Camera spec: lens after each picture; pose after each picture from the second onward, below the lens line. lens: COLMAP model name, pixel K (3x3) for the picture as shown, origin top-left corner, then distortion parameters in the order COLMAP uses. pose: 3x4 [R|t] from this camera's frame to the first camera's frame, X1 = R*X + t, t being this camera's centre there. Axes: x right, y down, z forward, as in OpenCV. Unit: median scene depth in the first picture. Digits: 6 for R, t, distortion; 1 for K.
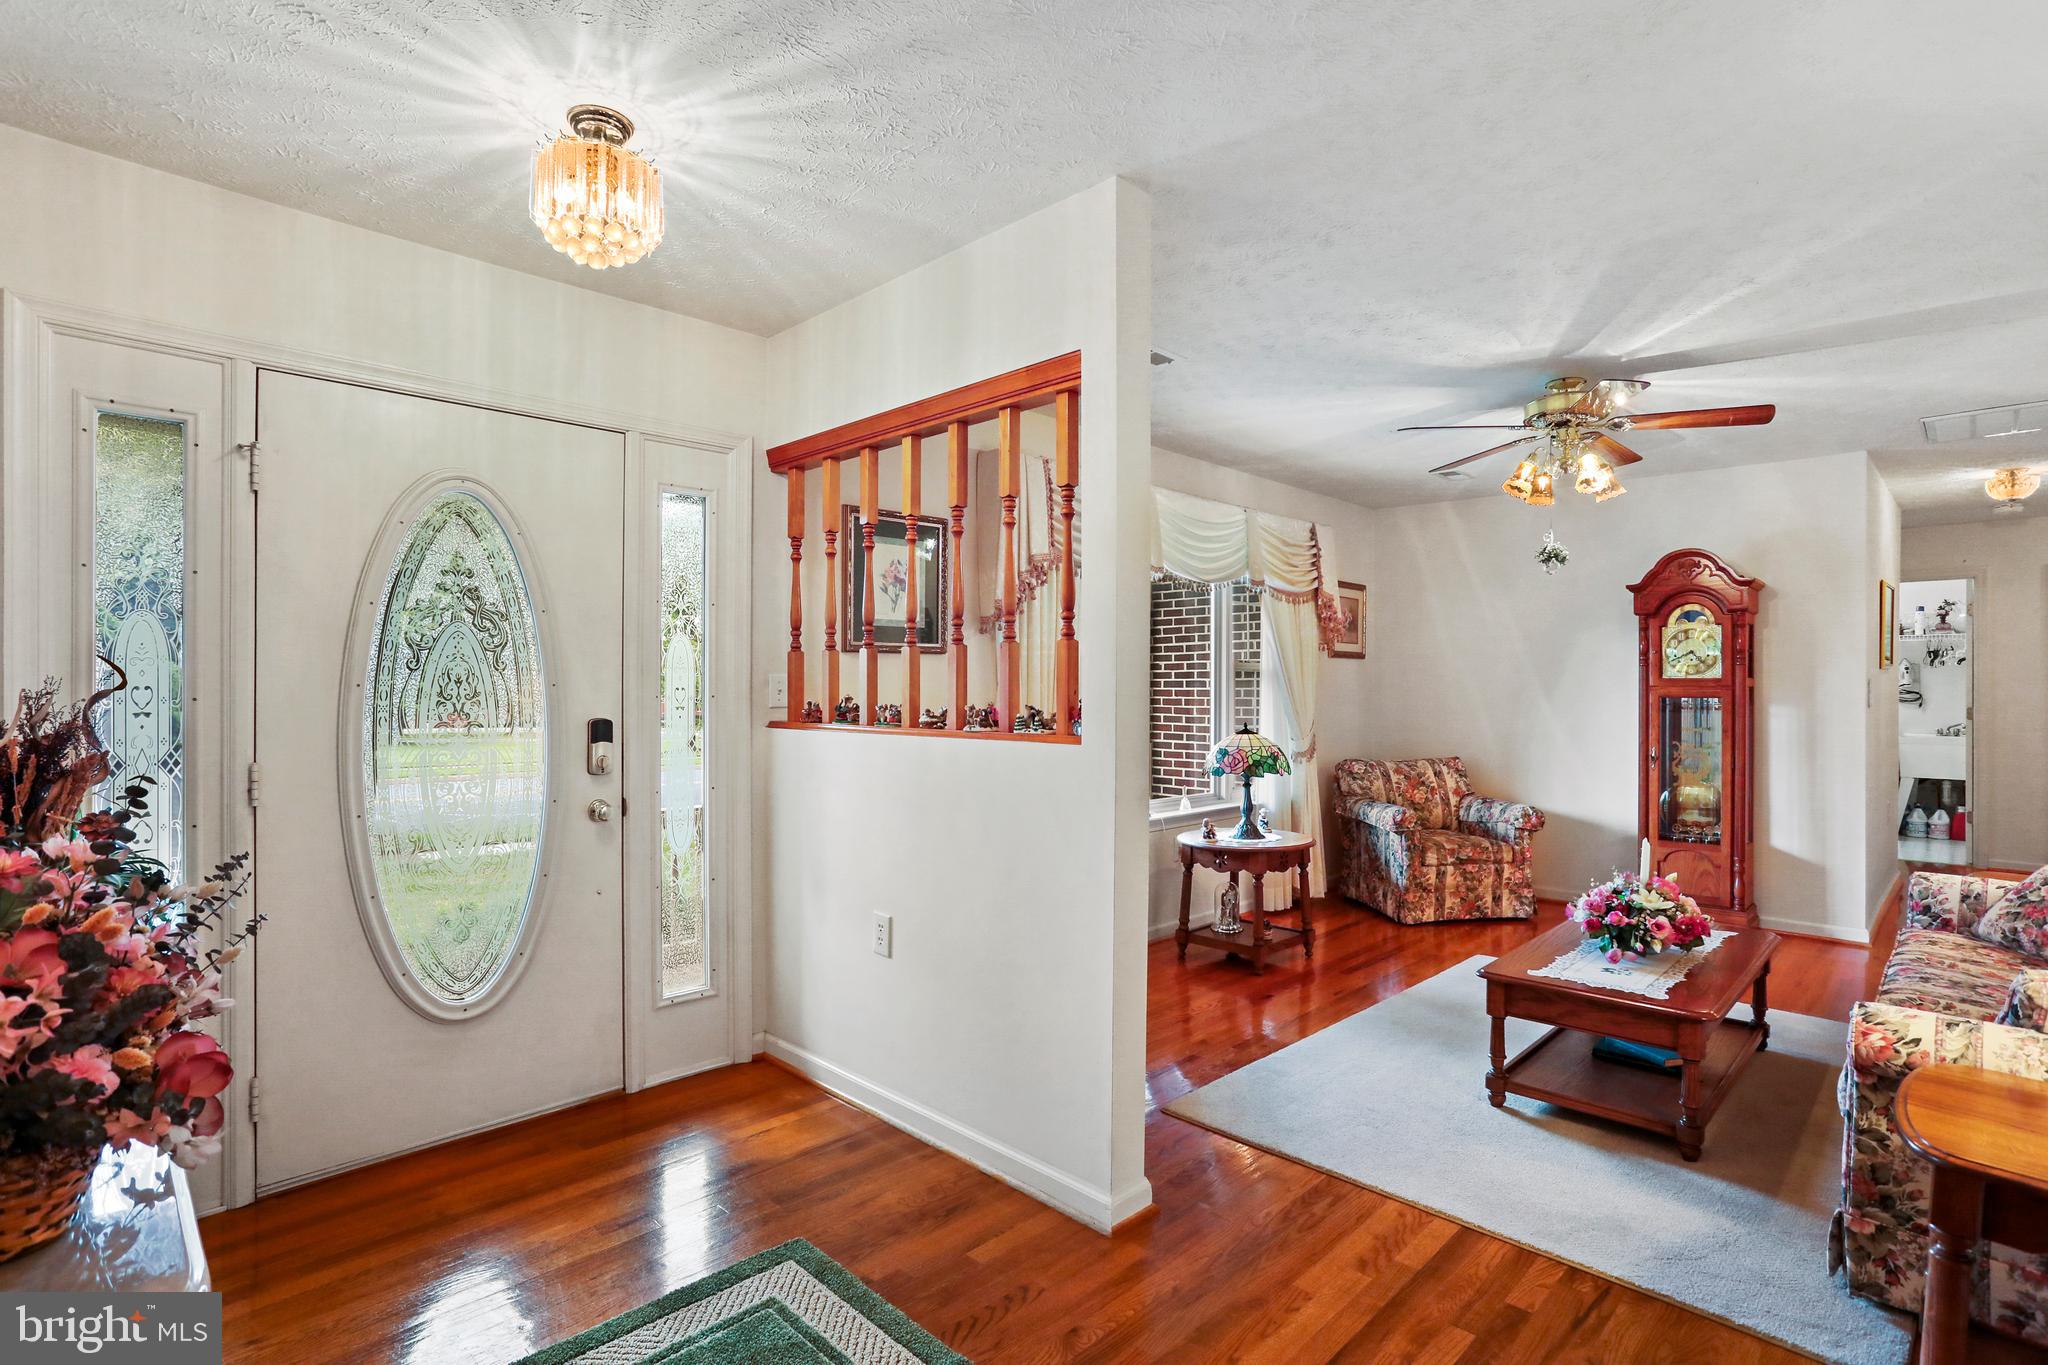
lens RADIAL K [[997.3, 0, 1019.5], [0, 997.3, 688.8], [0, 0, 1]] dist [-0.059158, 0.030368]
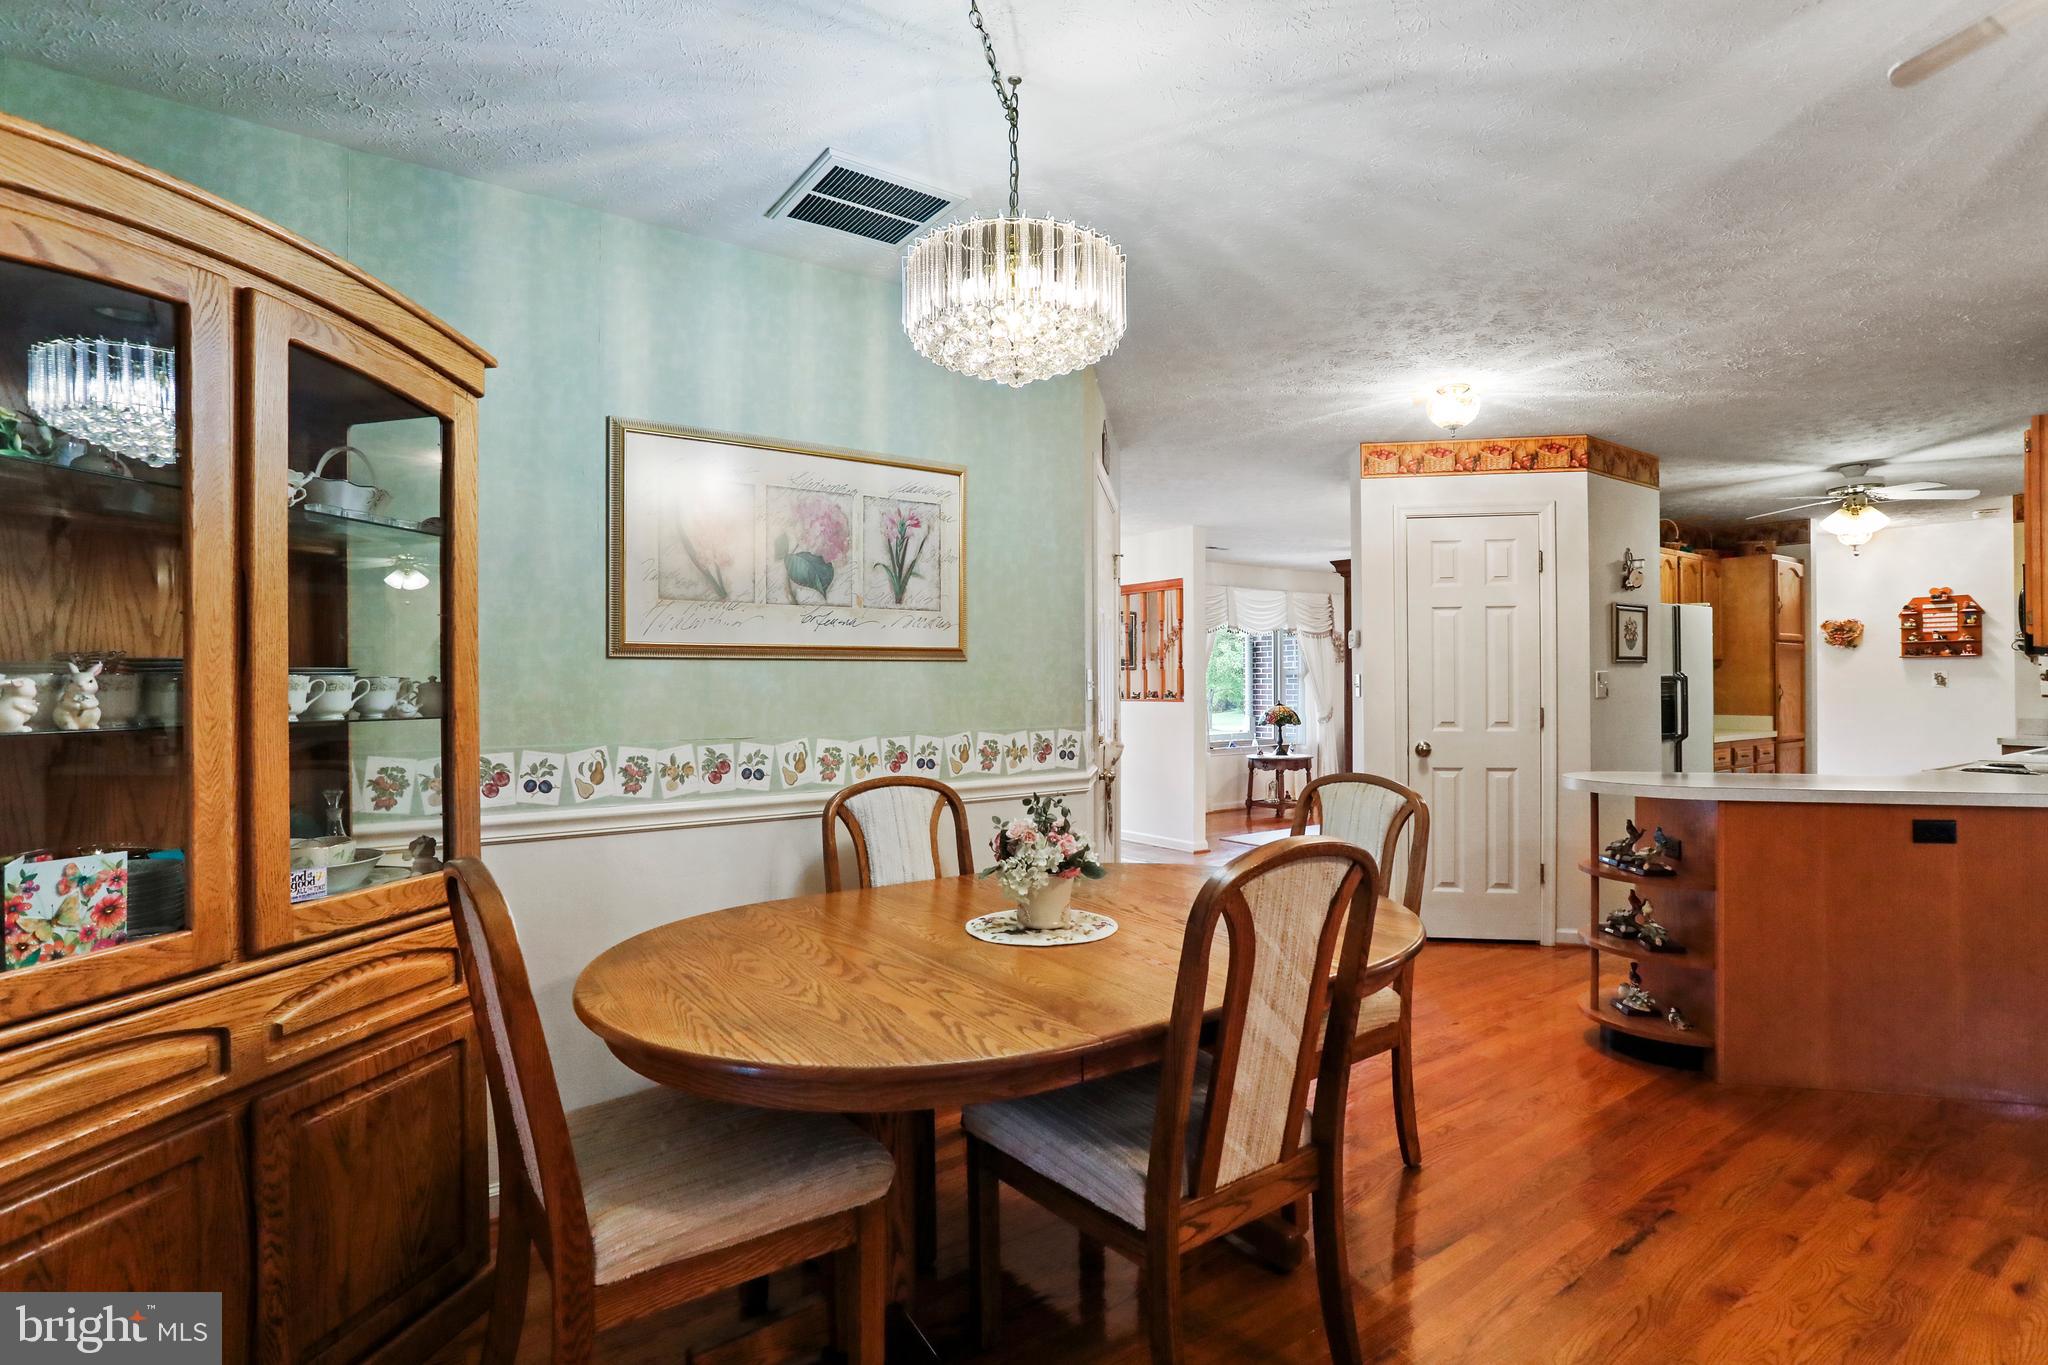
lens RADIAL K [[997.3, 0, 1019.3], [0, 997.3, 685.7], [0, 0, 1]] dist [-0.059158, 0.030368]
pose [[0.985893, -0.007747, -0.167196, 0.035678], [0.007683, 0.999970, -0.001033, 0.001716], [0.167199, -0.000266, 0.985923, -1.055290]]
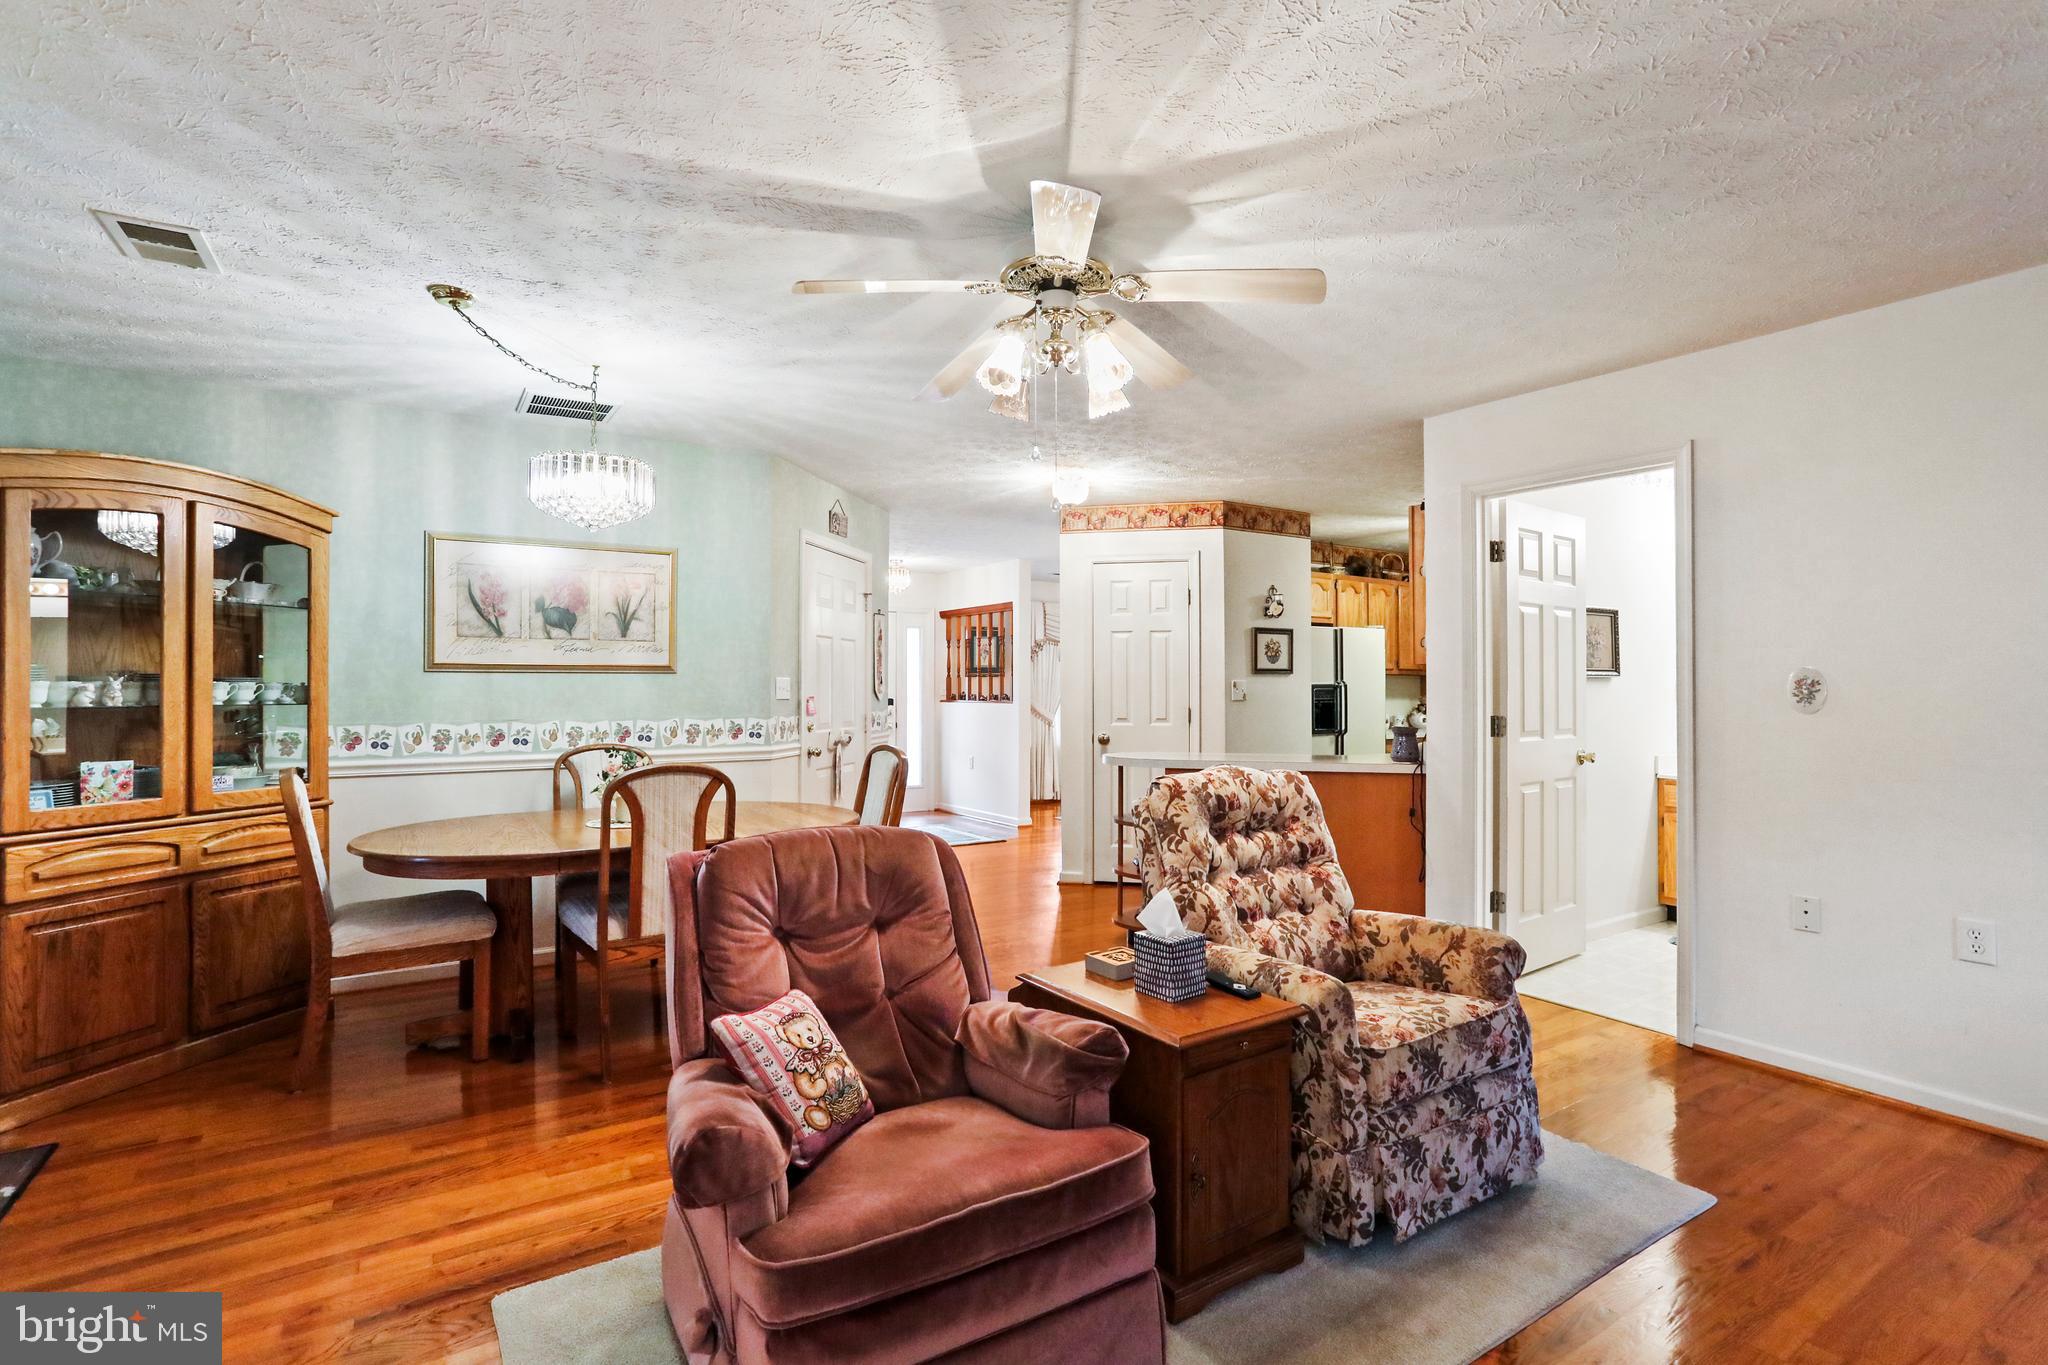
lens RADIAL K [[997.3, 0, 1029.4], [0, 997.3, 684.3], [0, 0, 1]] dist [-0.059158, 0.030368]
pose [[0.978222, -0.004932, -0.207501, 0.443655], [0.003603, 0.999971, -0.006783, 0.004196], [0.207528, 0.005887, 0.978211, -1.323592]]
